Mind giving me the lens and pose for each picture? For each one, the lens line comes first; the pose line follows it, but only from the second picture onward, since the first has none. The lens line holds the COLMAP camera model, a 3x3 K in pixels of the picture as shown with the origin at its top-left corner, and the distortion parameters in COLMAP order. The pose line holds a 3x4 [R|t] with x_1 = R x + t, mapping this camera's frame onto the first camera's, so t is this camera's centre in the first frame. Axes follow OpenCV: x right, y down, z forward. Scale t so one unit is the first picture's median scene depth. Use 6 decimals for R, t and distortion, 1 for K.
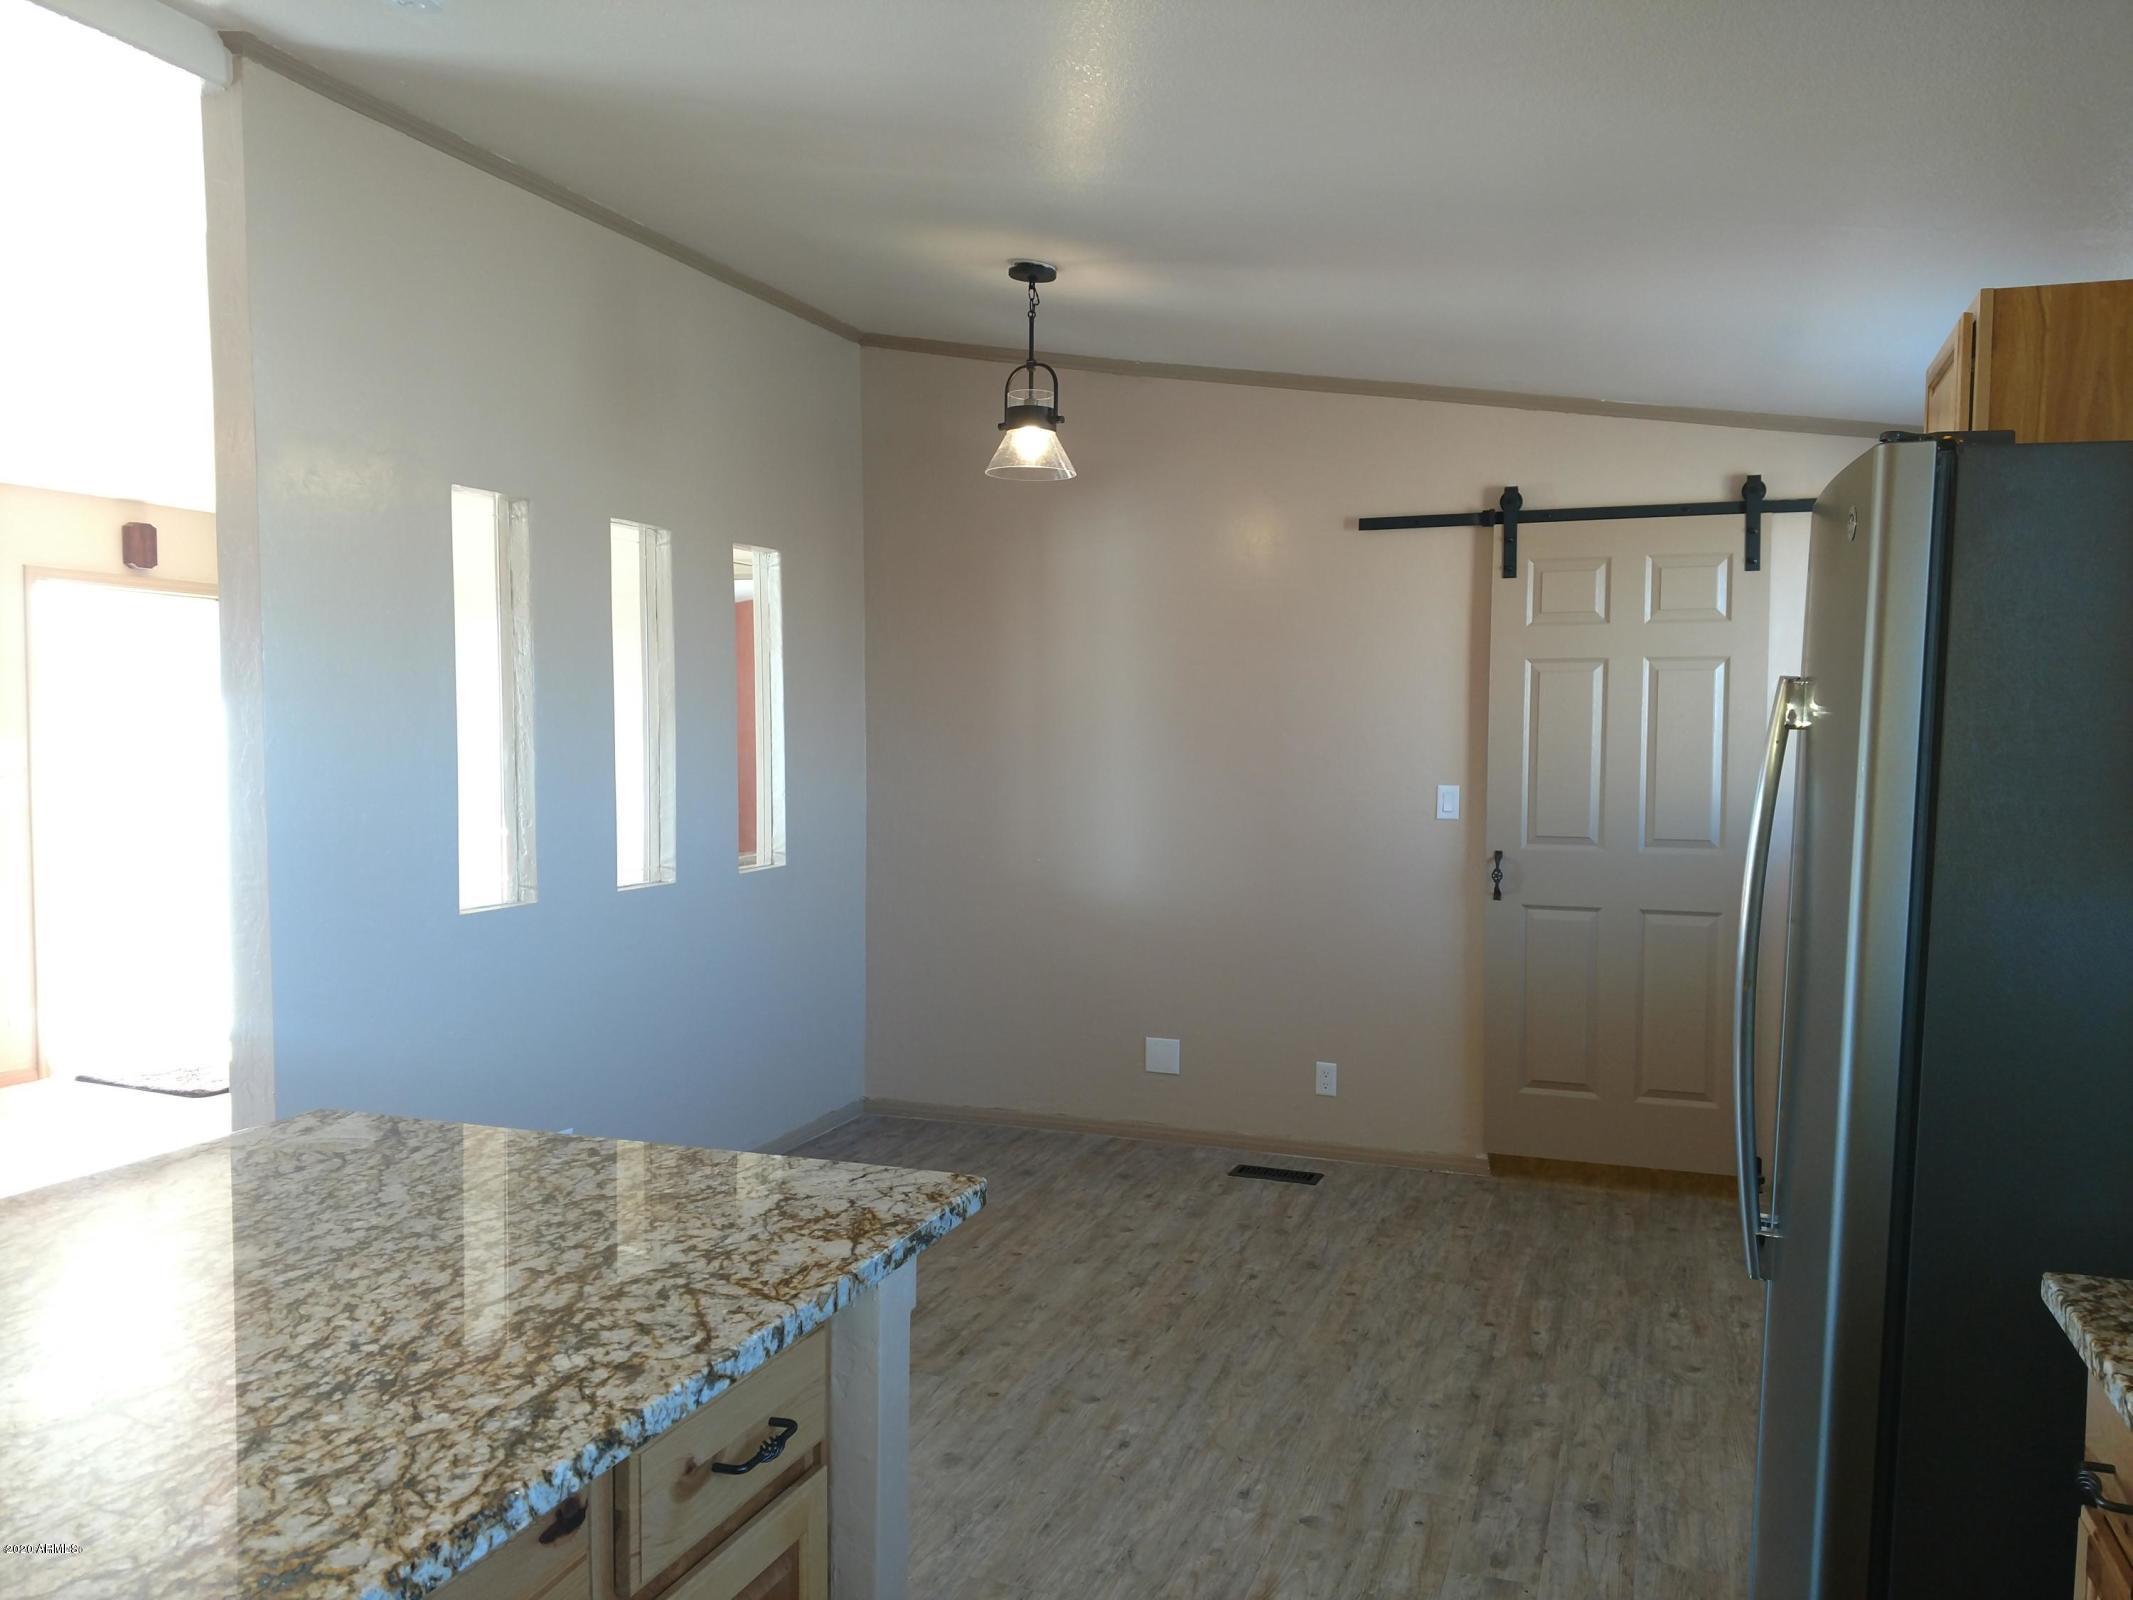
lens RADIAL K [[1625.4, 0, 1070.6], [0, 1625.4, 803.5], [0, 0, 1]] dist [0.087729, -0.128966]
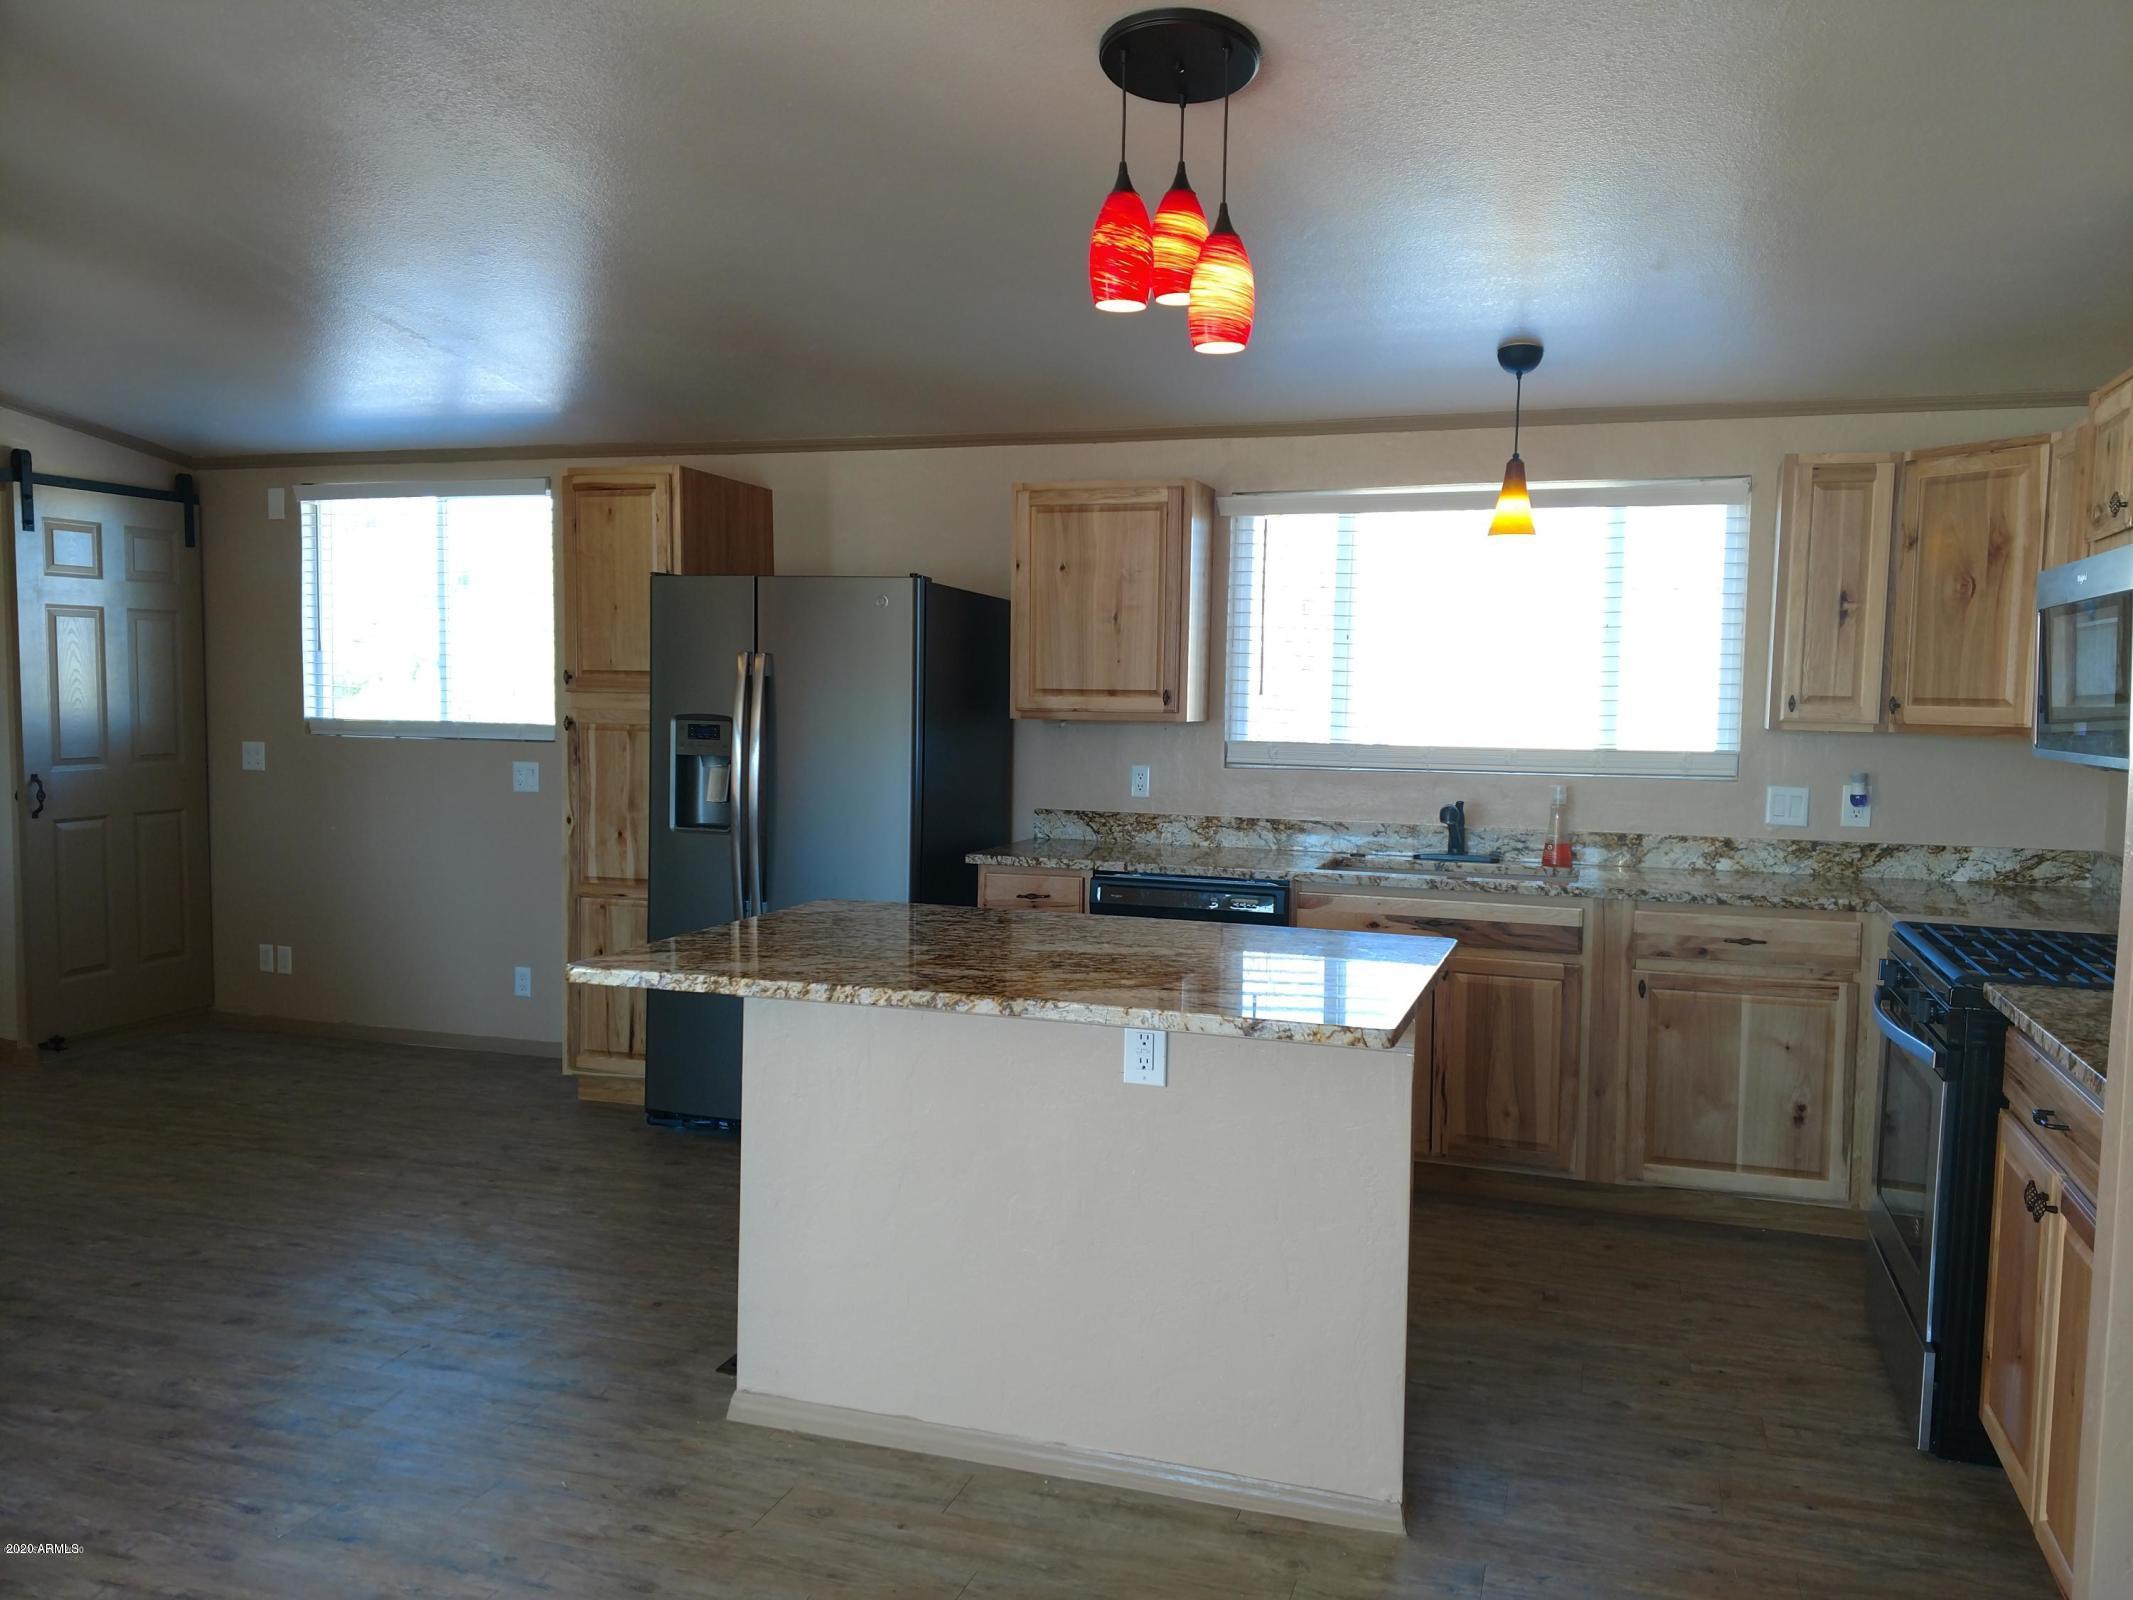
lens RADIAL K [[1625.4, 0, 1077.4], [0, 1625.4, 799.9], [0, 0, 1]] dist [0.087729, -0.128966]
pose [[-0.023263, -0.077334, 0.996734, -1.245836], [0.032002, 0.996435, 0.078057, -0.026522], [-0.999217, 0.033713, -0.020706, 0.432970]]
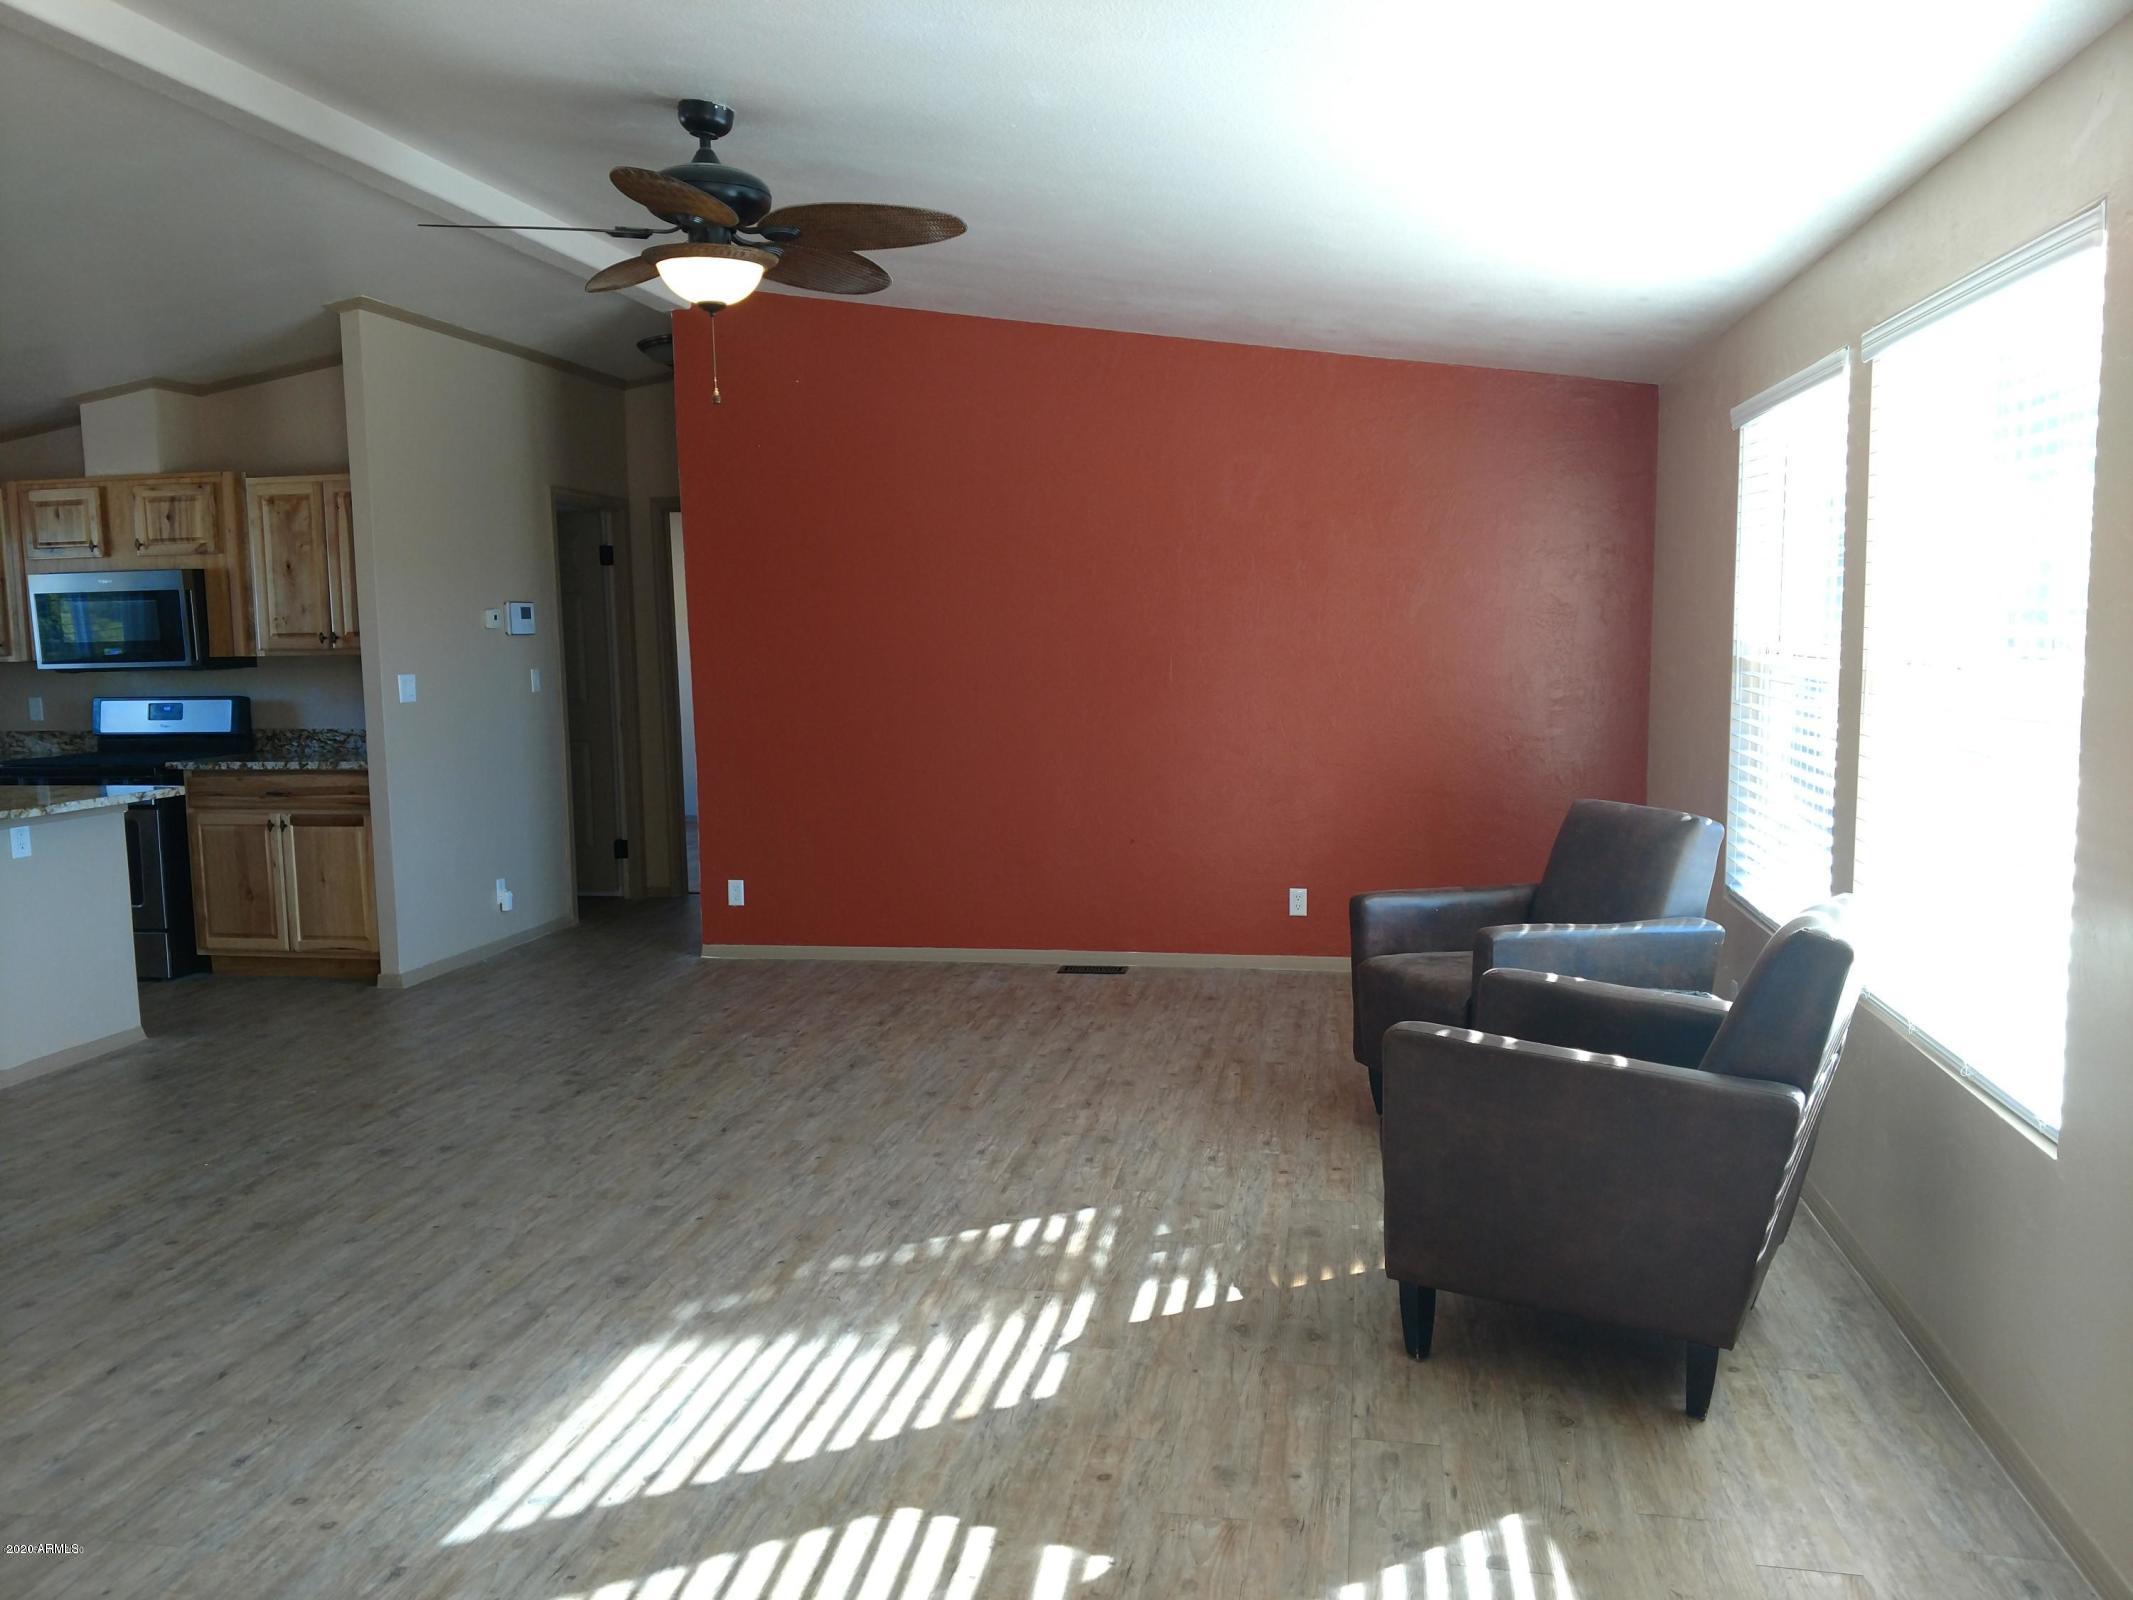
lens RADIAL K [[1625.4, 0, 1050.5], [0, 1625.4, 813.4], [0, 0, 1]] dist [0.087729, -0.128966]
pose [[-0.988539, 0.027410, -0.148459, -1.149868], [0.003401, 0.987174, 0.159614, -0.106648], [0.150930, 0.157279, -0.975953, 2.177447]]
